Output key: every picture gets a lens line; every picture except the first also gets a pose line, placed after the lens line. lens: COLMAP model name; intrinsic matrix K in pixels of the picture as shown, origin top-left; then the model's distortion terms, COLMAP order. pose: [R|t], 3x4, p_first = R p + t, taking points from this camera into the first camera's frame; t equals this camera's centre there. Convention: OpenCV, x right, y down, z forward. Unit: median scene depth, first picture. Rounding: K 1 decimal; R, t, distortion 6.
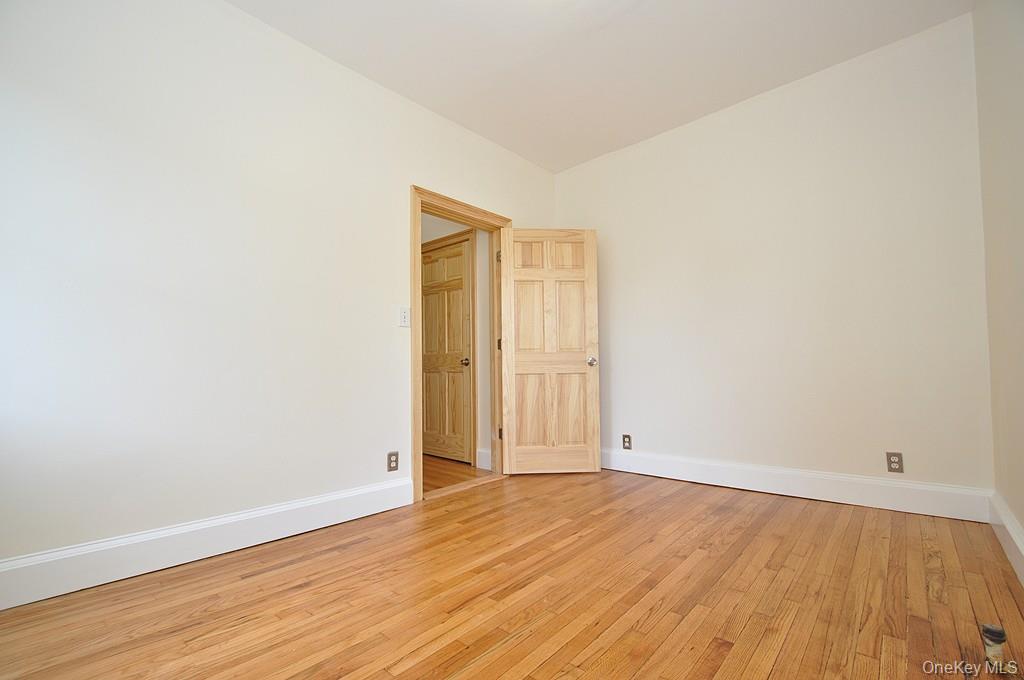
lens RADIAL K [[447.9, 0, 505.0], [0, 447.9, 355.3], [0, 0, 1]] dist [0.001641, -0.000411]
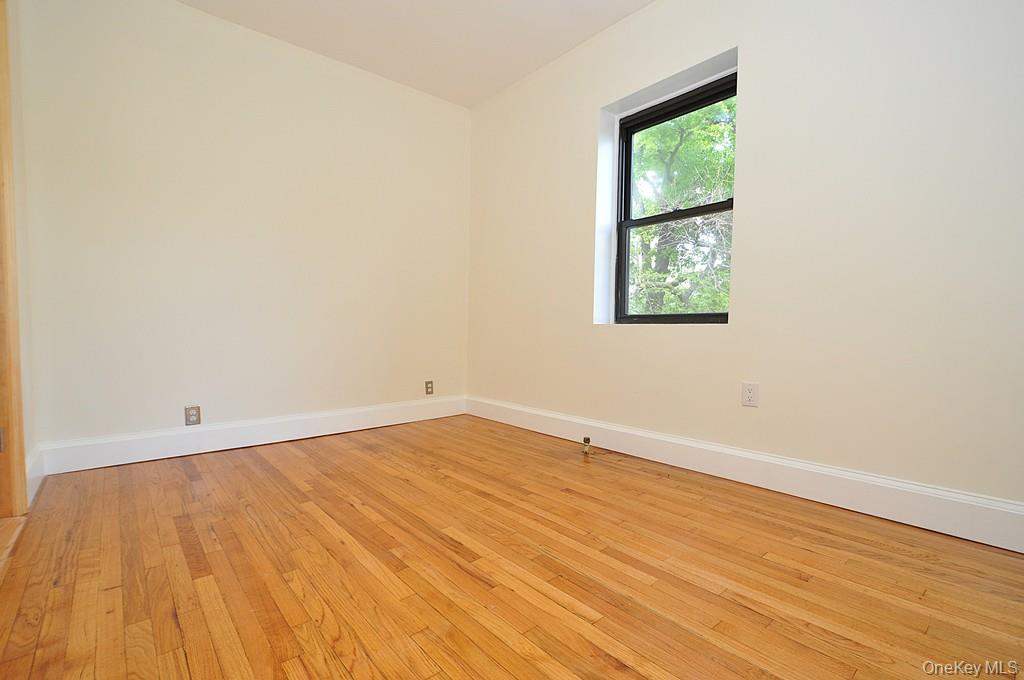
lens RADIAL K [[466.4, 0, 512.0], [0, 466.4, 340.0], [0, 0, 1]] dist [0.018363, -0.000112]
pose [[0.121089, -0.008799, 0.992603, -0.713933], [-0.044925, 0.998888, 0.014335, 0.049814], [-0.991625, -0.046328, 0.120559, 0.601780]]
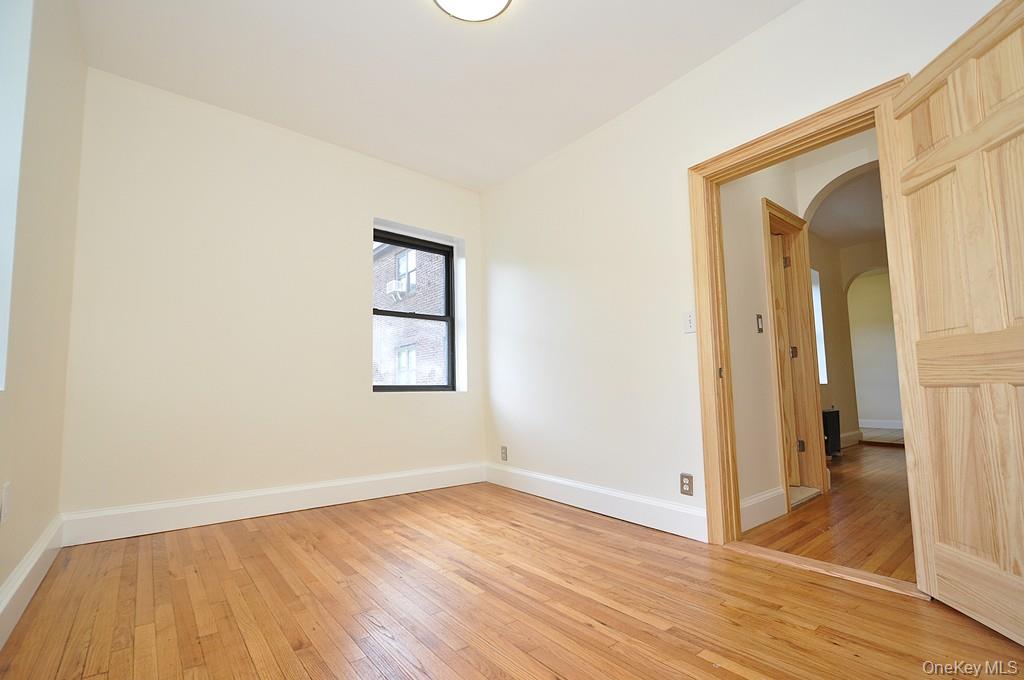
lens RADIAL K [[447.9, 0, 505.0], [0, 447.9, 355.3], [0, 0, 1]] dist [0.001641, -0.000411]
pose [[-0.168828, -0.067512, -0.983331, 0.886084], [0.049173, 0.995832, -0.076813, 0.037704], [0.984418, -0.061322, -0.164804, 1.000236]]
